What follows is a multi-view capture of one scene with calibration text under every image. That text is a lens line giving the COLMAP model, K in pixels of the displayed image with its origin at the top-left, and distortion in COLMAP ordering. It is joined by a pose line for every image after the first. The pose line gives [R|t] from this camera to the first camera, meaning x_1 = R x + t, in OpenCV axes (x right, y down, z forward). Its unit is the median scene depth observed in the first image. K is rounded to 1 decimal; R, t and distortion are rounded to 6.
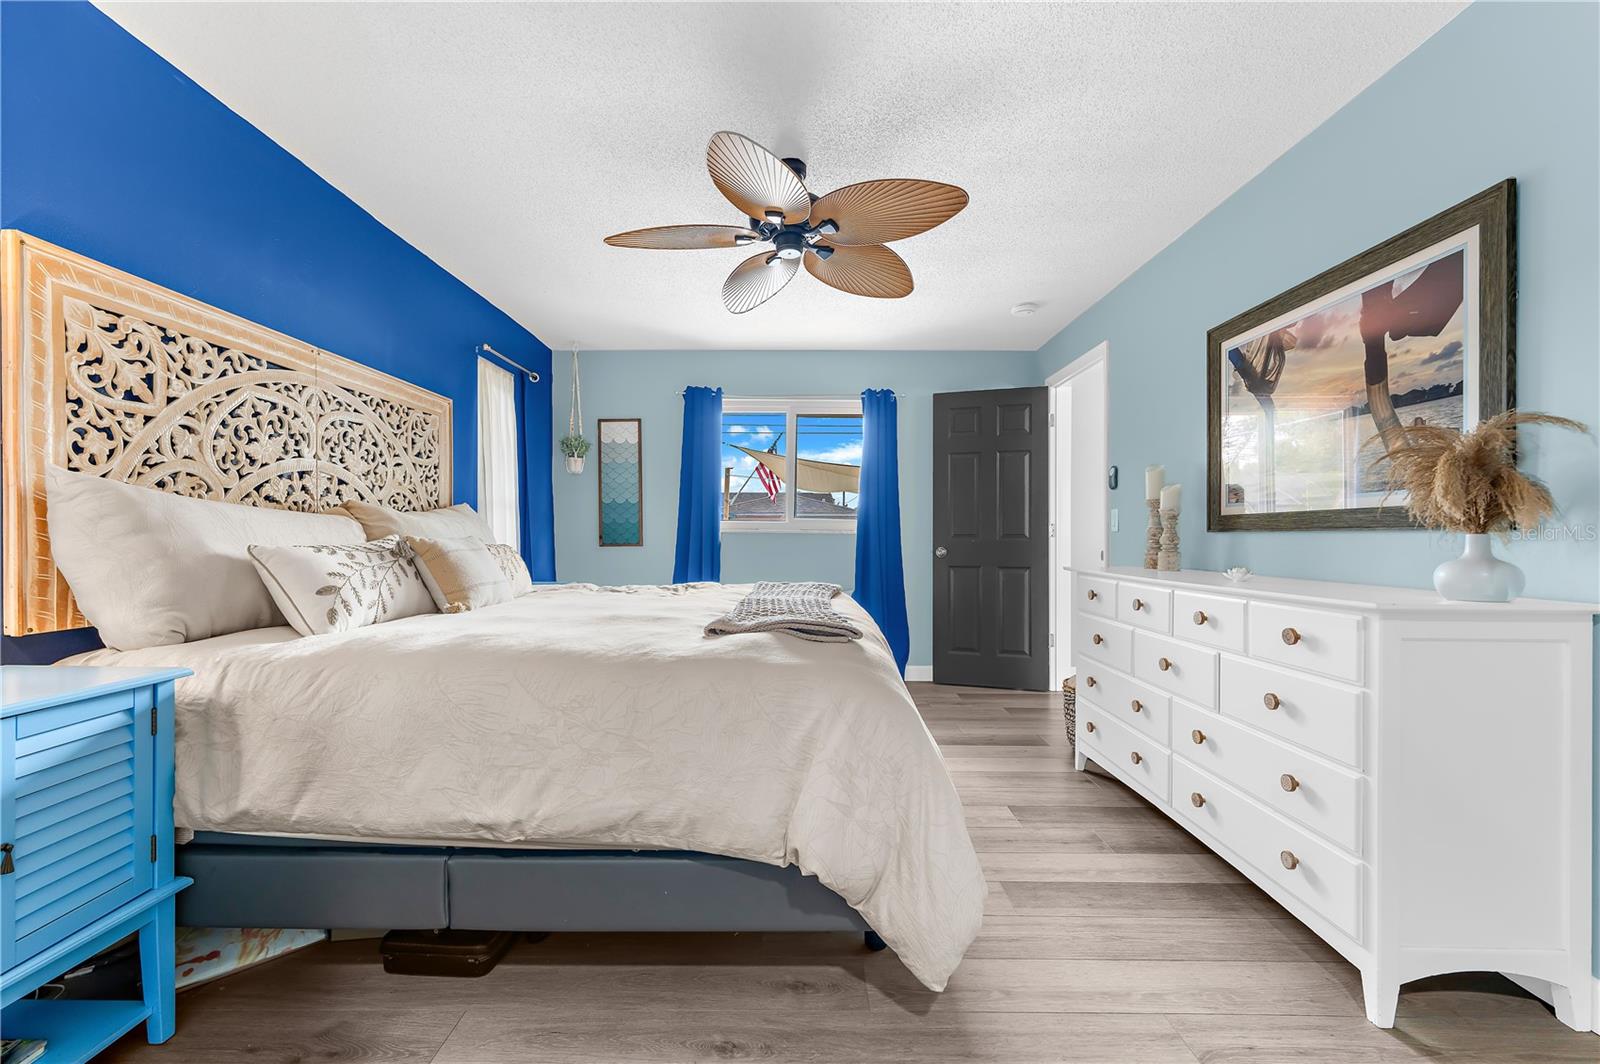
lens RADIAL K [[650.1, 0, 795.3], [0, 650.1, 538.5], [0, 0, 1]] dist [0.009039, -0.002656]
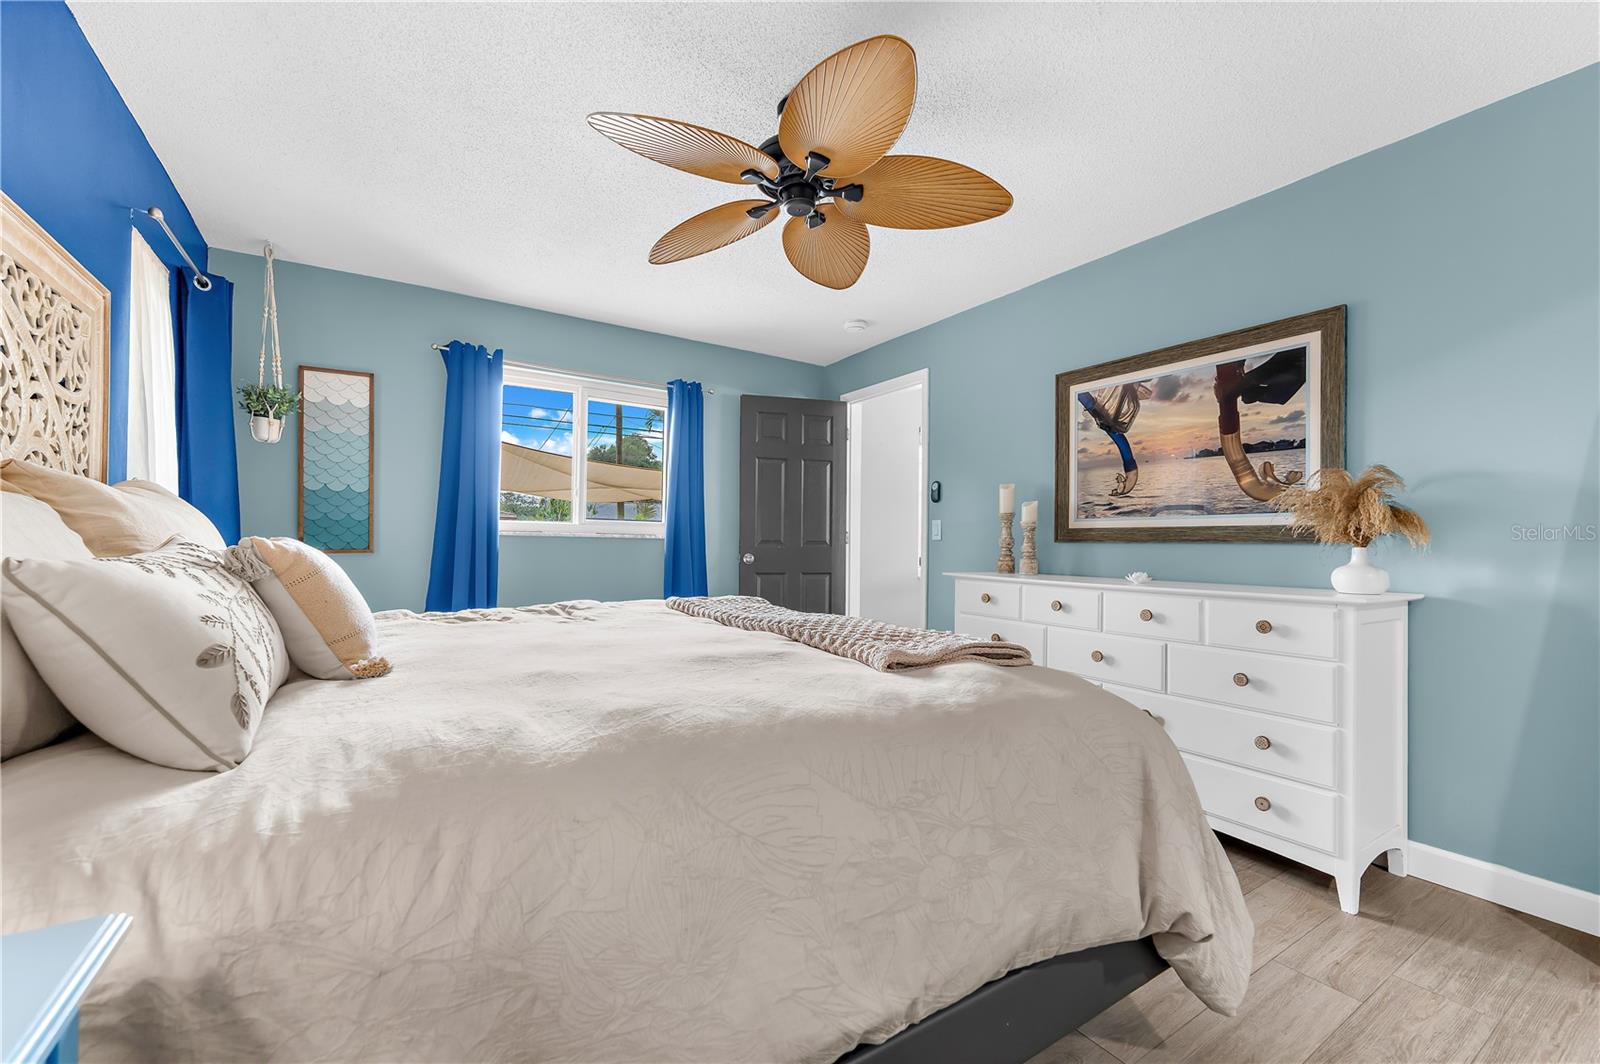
lens RADIAL K [[650.1, 0, 795.3], [0, 650.1, 538.5], [0, 0, 1]] dist [0.009039, -0.002656]
pose [[0.837153, 0.011830, 0.546840, -0.499688], [-0.008234, 0.999925, -0.009028, -0.001996], [-0.546906, 0.003055, 0.837188, 0.309468]]
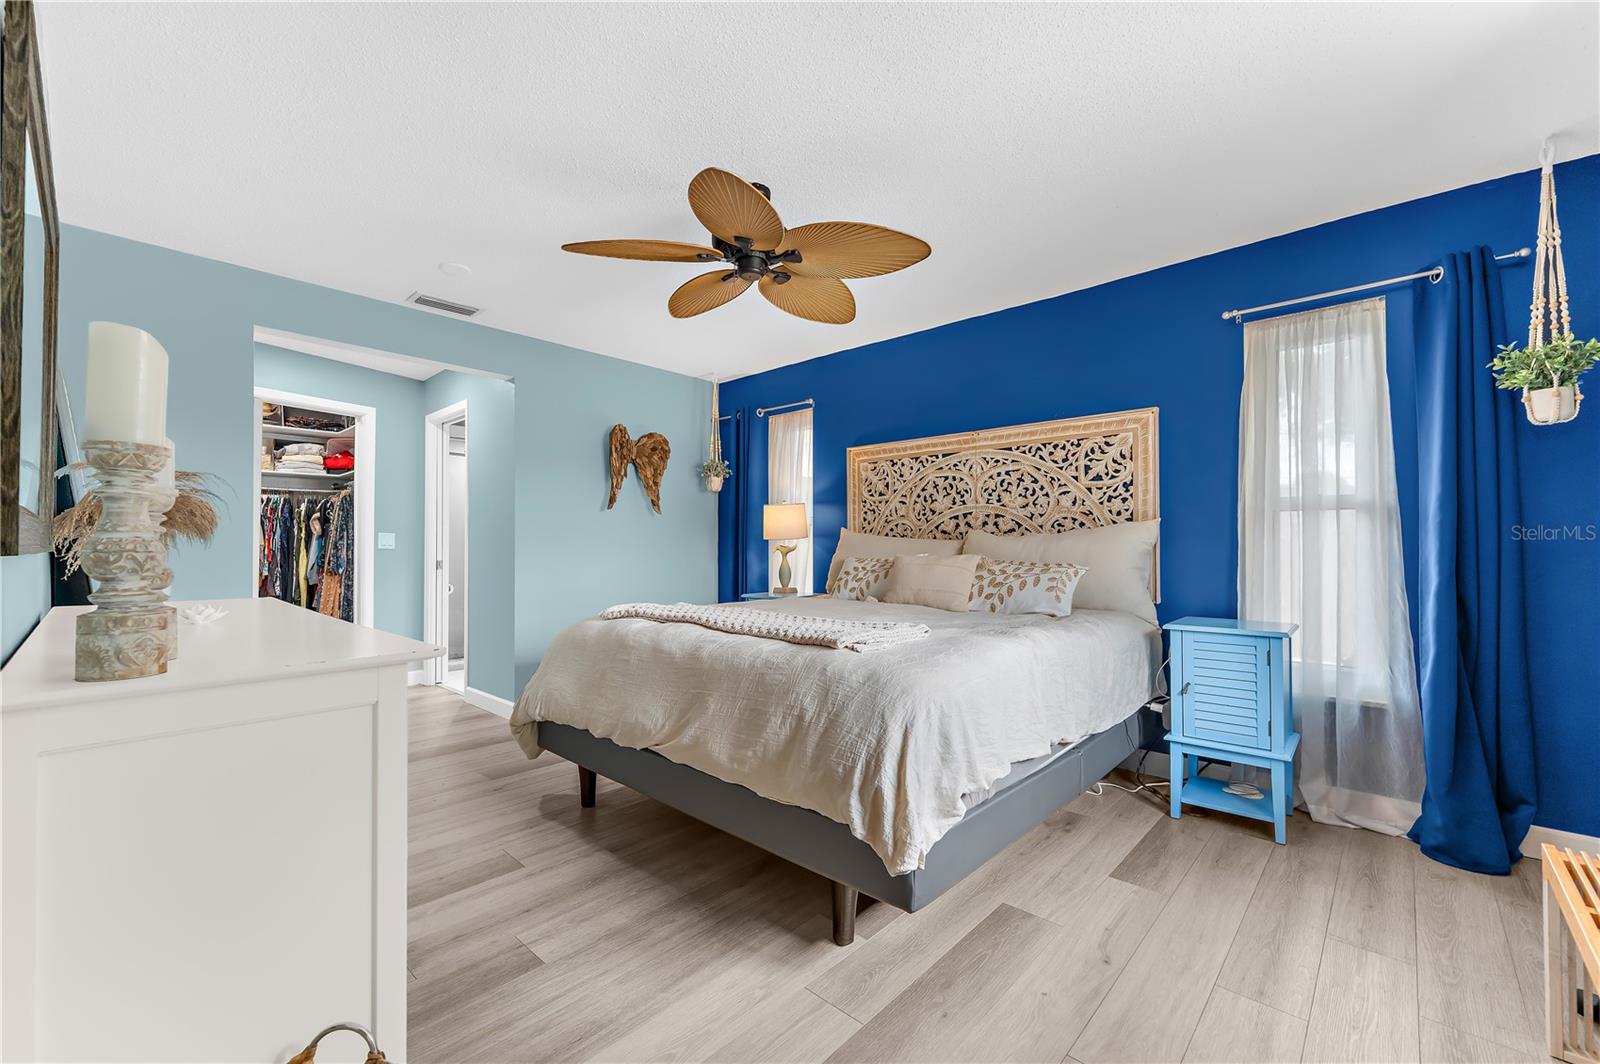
lens RADIAL K [[650.1, 0, 795.3], [0, 650.1, 538.5], [0, 0, 1]] dist [0.009039, -0.002656]
pose [[-0.675784, -0.013027, -0.736985, 0.723168], [-0.005394, 0.999904, -0.012728, -0.019247], [0.737080, -0.004626, -0.675790, 1.832393]]
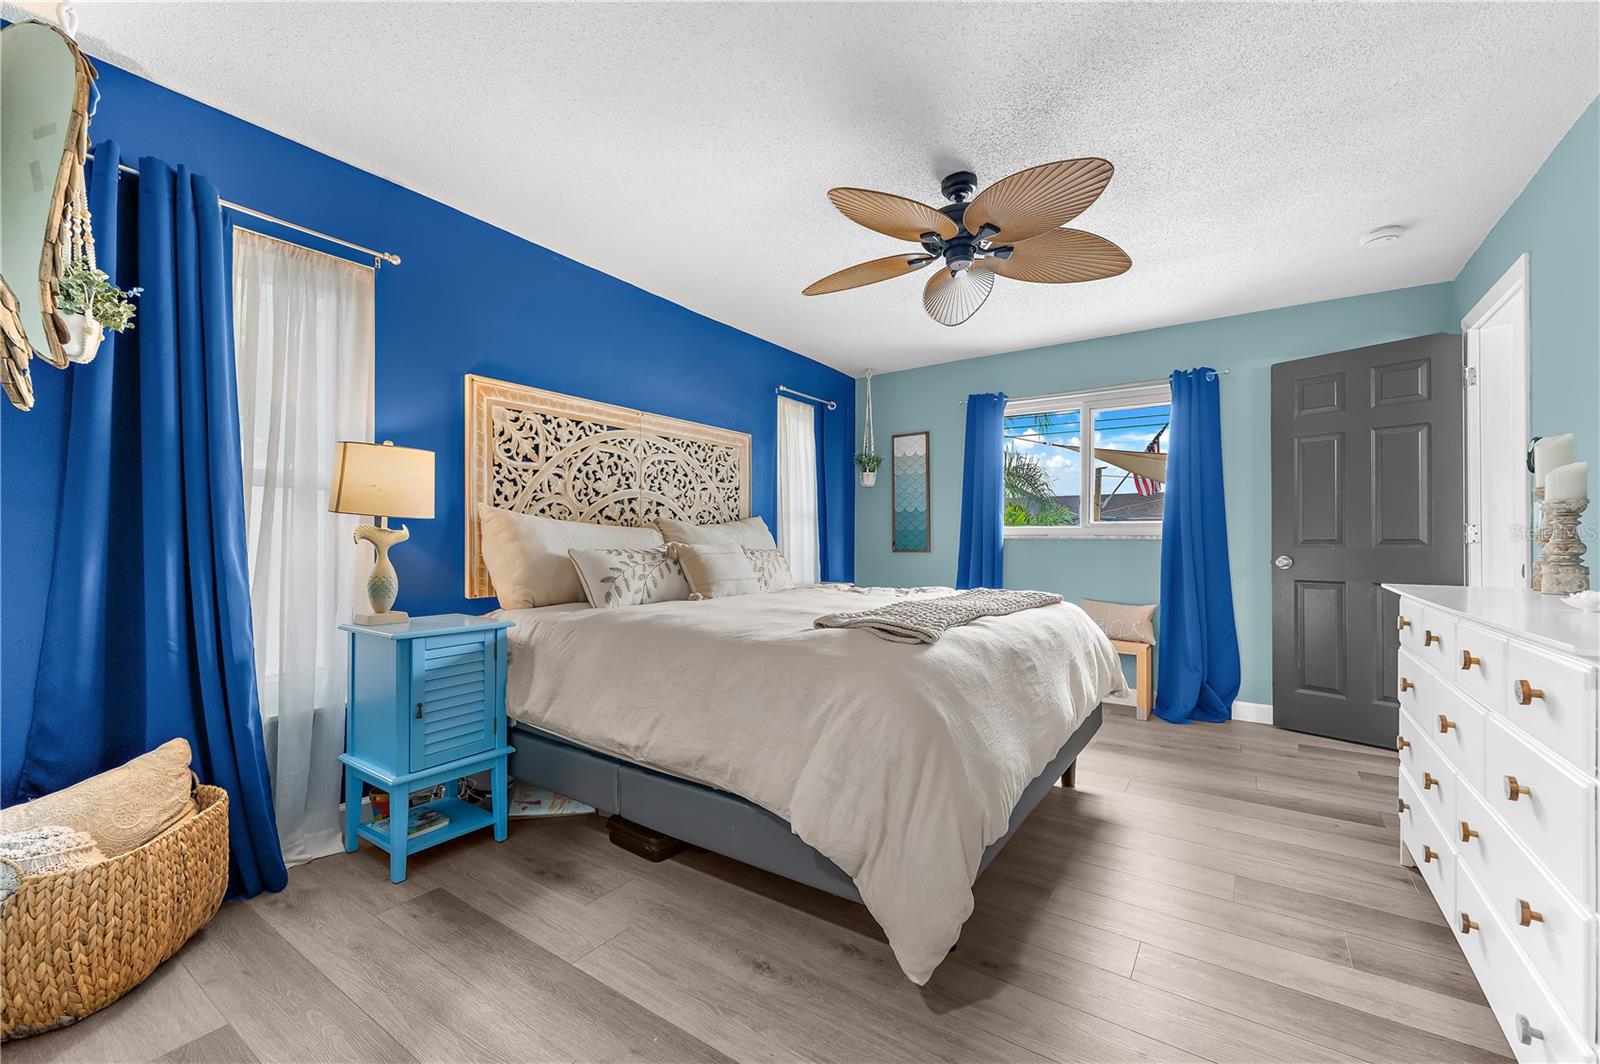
lens RADIAL K [[650.1, 0, 795.3], [0, 650.1, 538.5], [0, 0, 1]] dist [0.009039, -0.002656]
pose [[0.824935, -0.004672, -0.565208, 0.373229], [-0.000909, 0.999954, -0.009592, -0.000079], [0.565226, 0.008426, 0.824893, 0.018567]]
